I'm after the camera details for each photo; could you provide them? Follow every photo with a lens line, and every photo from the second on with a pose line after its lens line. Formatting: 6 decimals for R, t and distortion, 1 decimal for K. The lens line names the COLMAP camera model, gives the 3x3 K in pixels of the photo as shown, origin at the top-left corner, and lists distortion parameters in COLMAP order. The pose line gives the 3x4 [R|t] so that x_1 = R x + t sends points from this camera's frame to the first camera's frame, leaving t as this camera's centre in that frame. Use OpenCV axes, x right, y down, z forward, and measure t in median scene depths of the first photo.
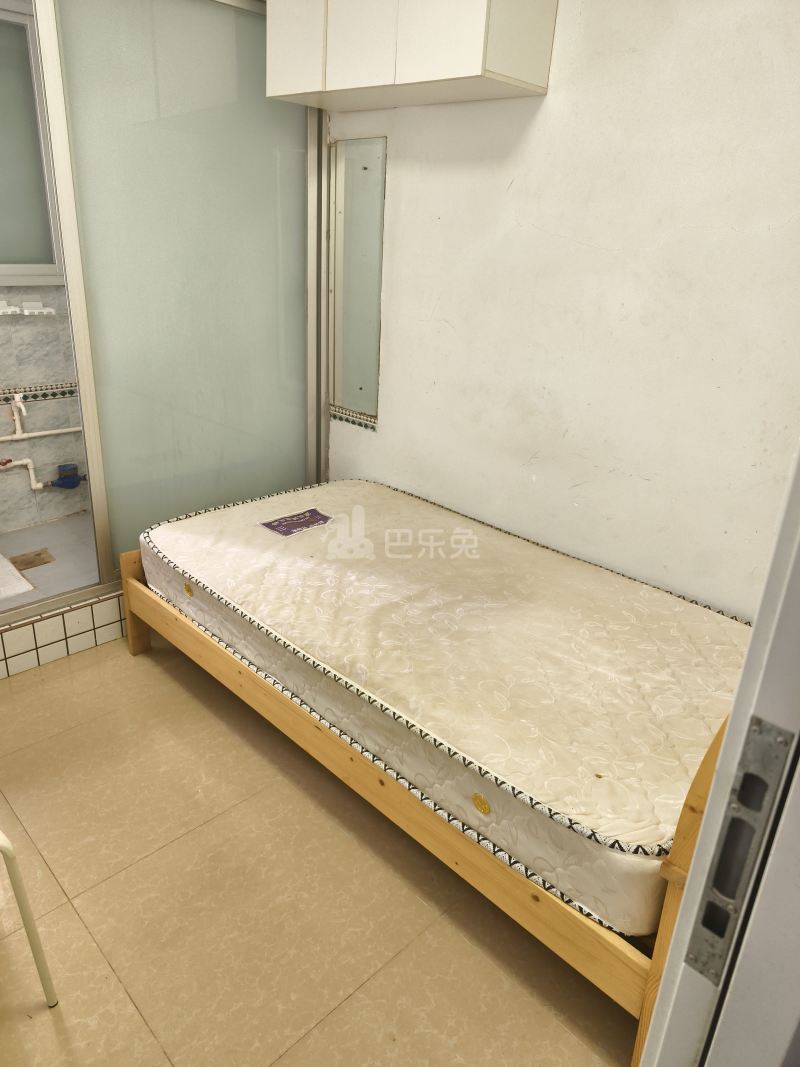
lens RADIAL K [[723.6, 0, 400.0], [0, 723.6, 533.5], [0, 0, 1]] dist [-0.000497, 0.000236]
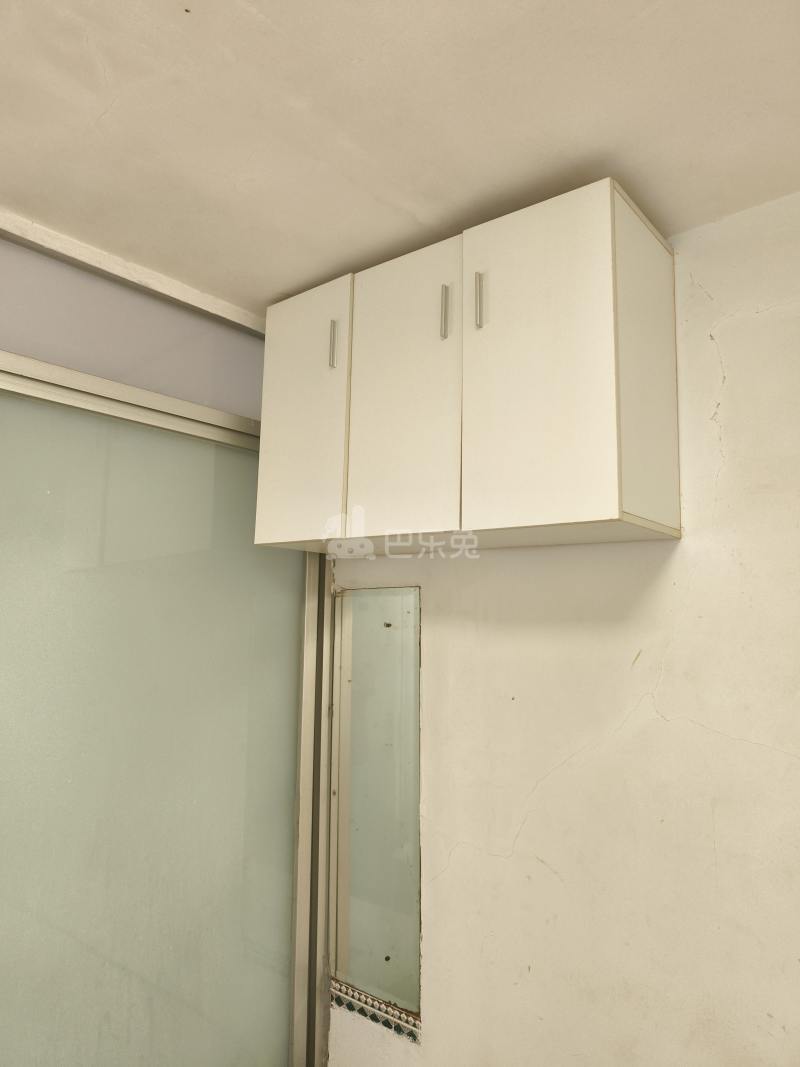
lens RADIAL K [[723.6, 0, 400.0], [0, 723.6, 533.5], [0, 0, 1]] dist [-0.000497, 0.000236]
pose [[0.995916, -0.026321, 0.086362, -0.092630], [0.065196, 0.871380, -0.486258, -0.231135], [-0.062455, 0.489903, 0.869537, 0.329389]]
